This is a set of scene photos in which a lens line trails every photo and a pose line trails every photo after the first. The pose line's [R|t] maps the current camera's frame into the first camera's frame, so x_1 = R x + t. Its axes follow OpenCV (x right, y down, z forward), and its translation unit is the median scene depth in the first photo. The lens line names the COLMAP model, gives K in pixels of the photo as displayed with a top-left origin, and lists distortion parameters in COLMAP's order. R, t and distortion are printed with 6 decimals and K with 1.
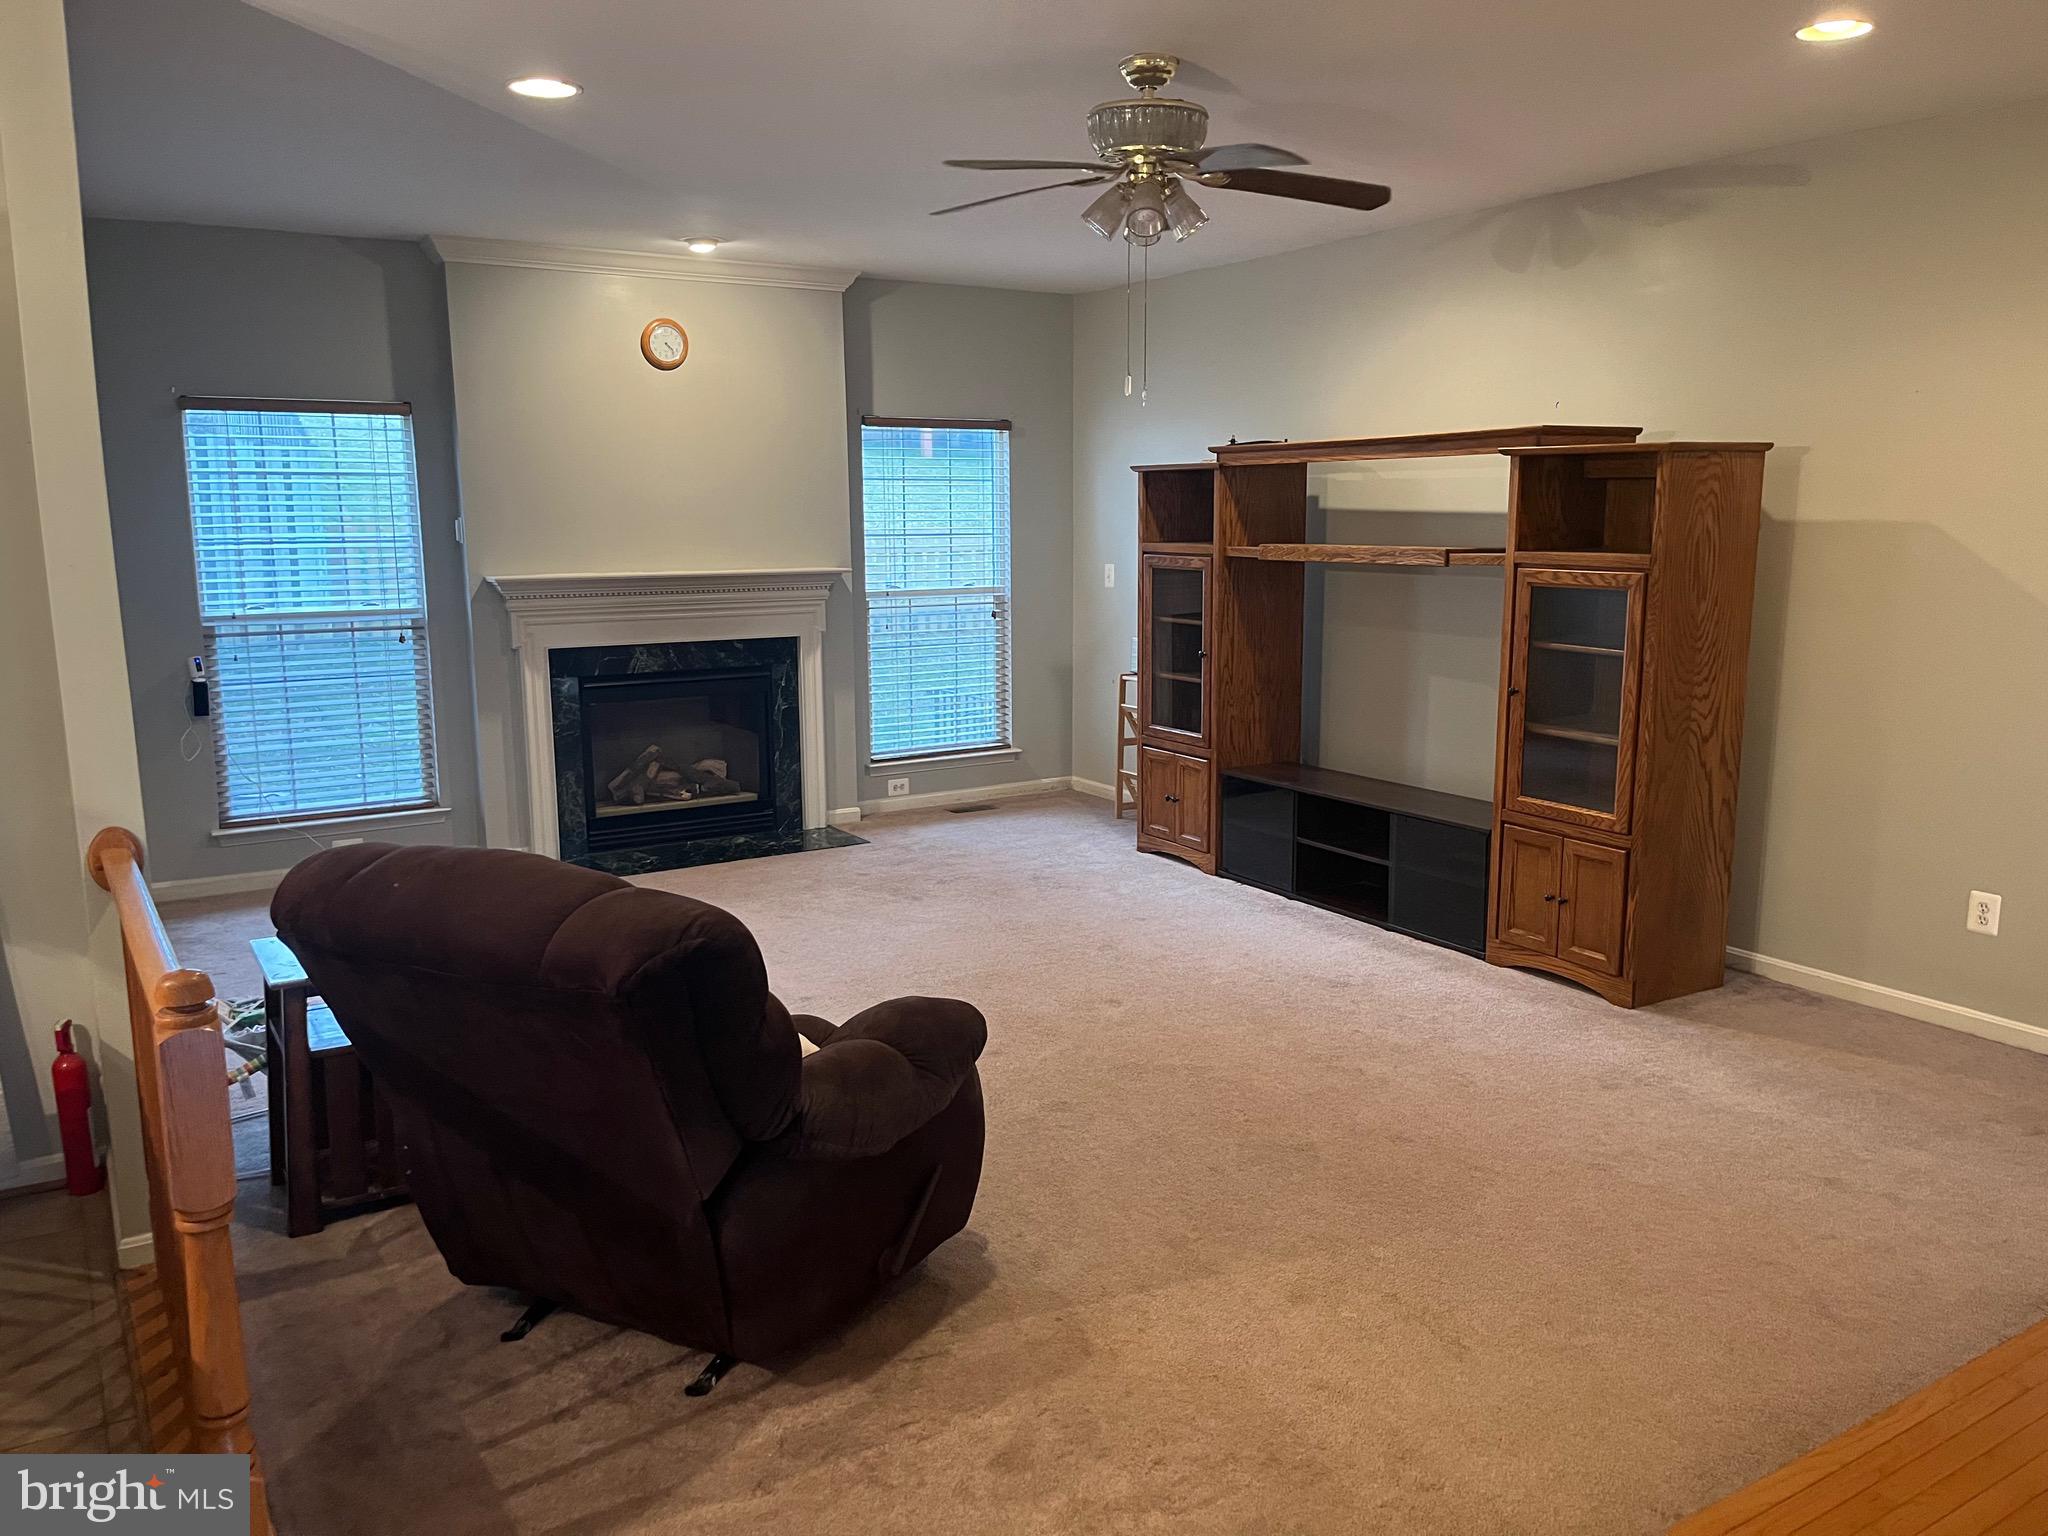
lens RADIAL K [[1601.0, 0, 1024.0], [0, 1601.0, 768.0], [0, 0, 1]] dist [0.003473, 0.000124]
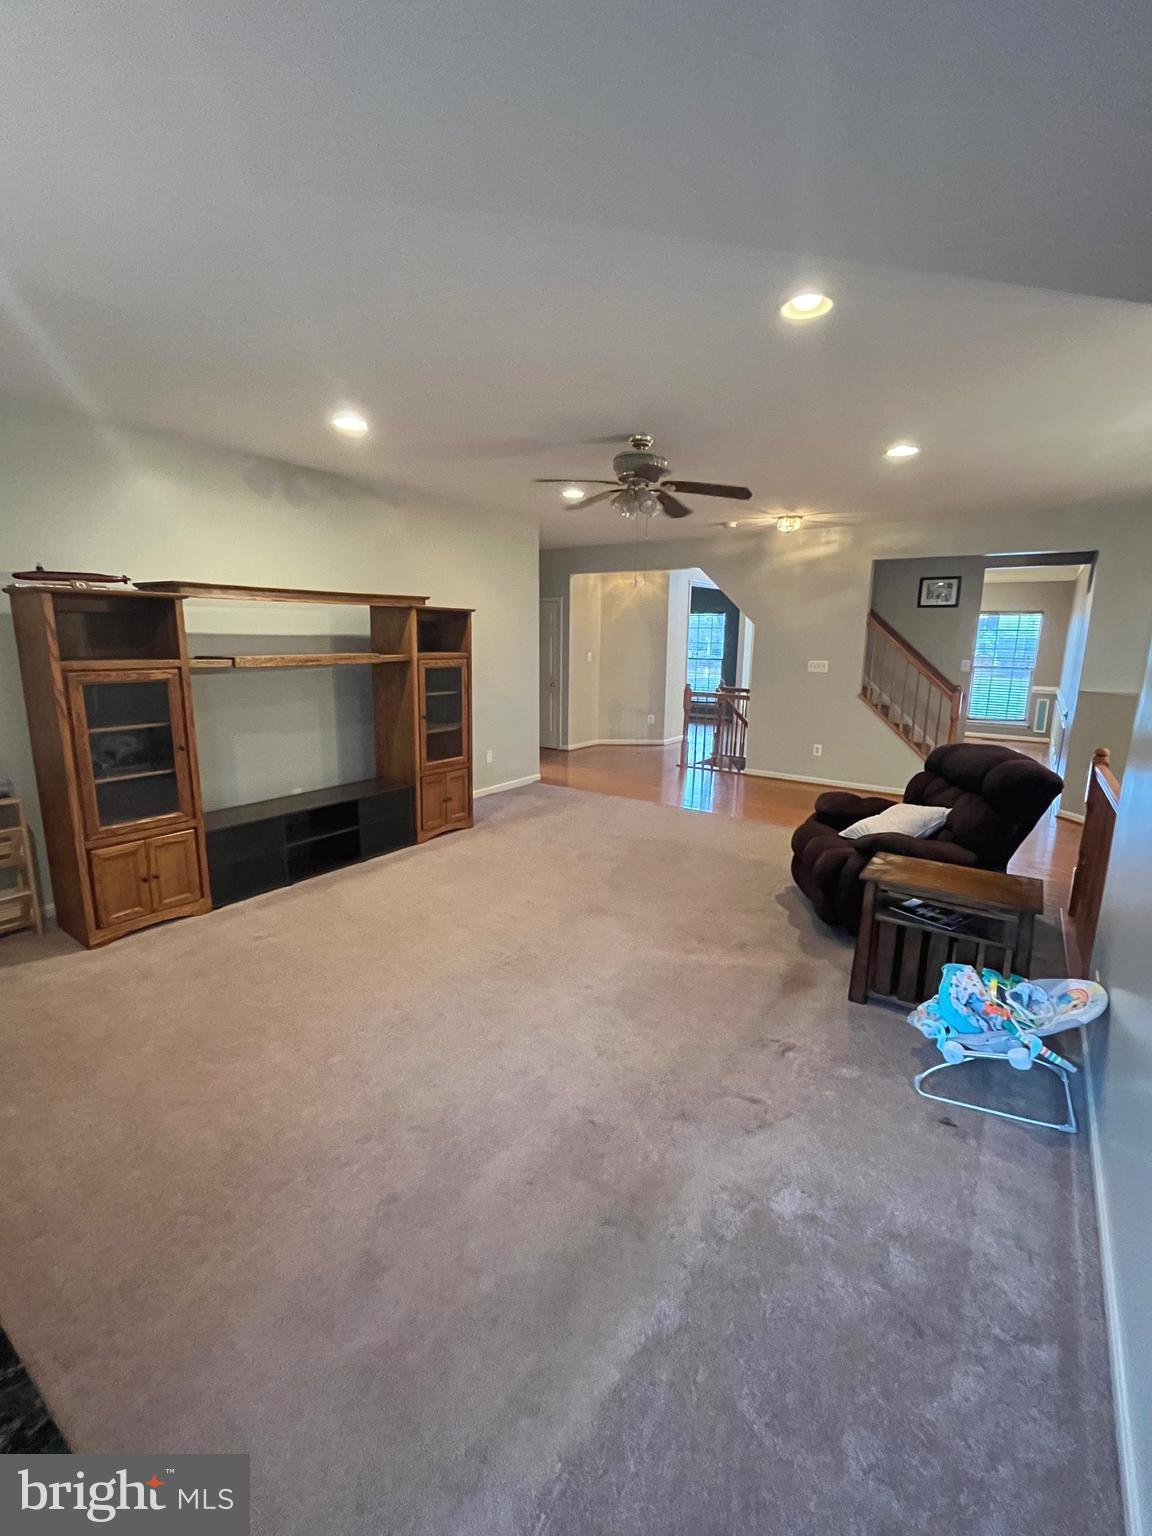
lens RADIAL K [[645.3, 0, 577.7], [0, 645.3, 766.7], [0, 0, 1]] dist [-0.004611, 0.000221]
pose [[-0.388143, -0.182657, 0.903317, -0.510000], [0.144950, 0.955864, 0.255565, -0.154570], [-0.910129, 0.230132, -0.344536, 0.984181]]
